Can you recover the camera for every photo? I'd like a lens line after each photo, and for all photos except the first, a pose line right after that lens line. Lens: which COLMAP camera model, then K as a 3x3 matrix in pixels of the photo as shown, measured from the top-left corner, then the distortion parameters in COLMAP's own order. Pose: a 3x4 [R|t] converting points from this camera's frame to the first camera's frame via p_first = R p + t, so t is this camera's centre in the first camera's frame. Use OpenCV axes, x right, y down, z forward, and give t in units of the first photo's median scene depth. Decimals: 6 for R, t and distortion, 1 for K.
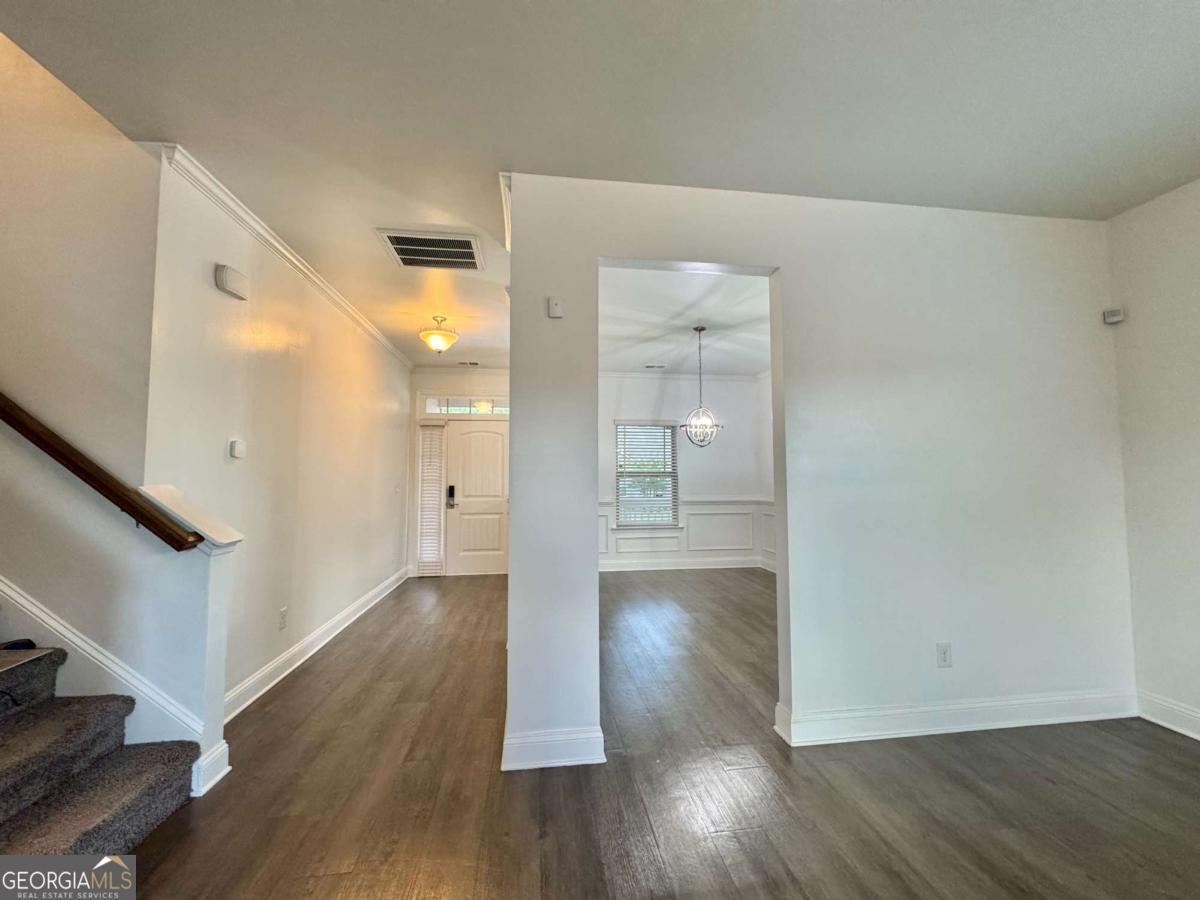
lens RADIAL K [[482.2, 0, 599.0], [0, 482.2, 449.4], [0, 0, 1]] dist [-0.000469, -0.000894]
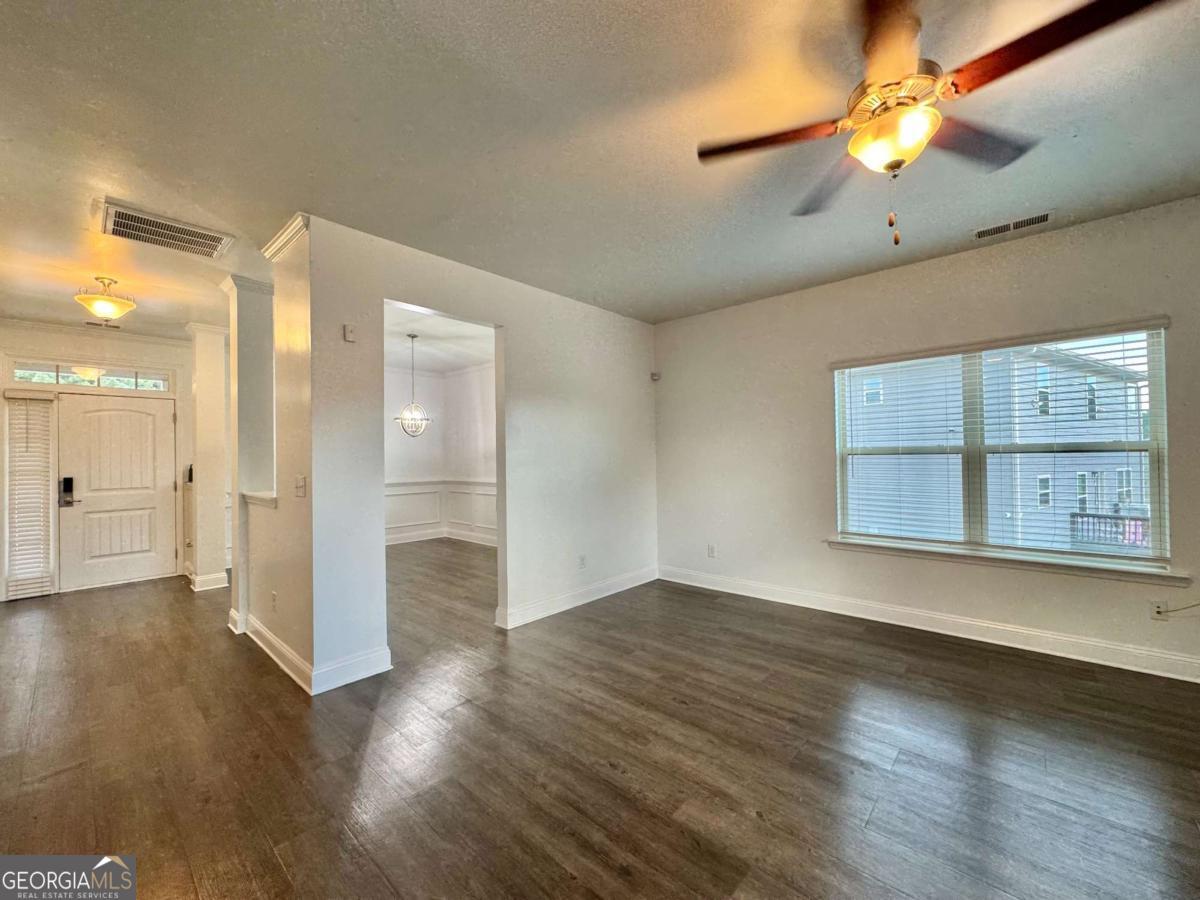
lens RADIAL K [[482.2, 0, 598.8], [0, 482.2, 451.1], [0, 0, 1]] dist [-0.000469, -0.000894]
pose [[0.767486, -0.002268, 0.641062, -0.345939], [-0.024962, 0.999130, 0.033419, -0.036092], [-0.640580, -0.041651, 0.766761, -0.352535]]
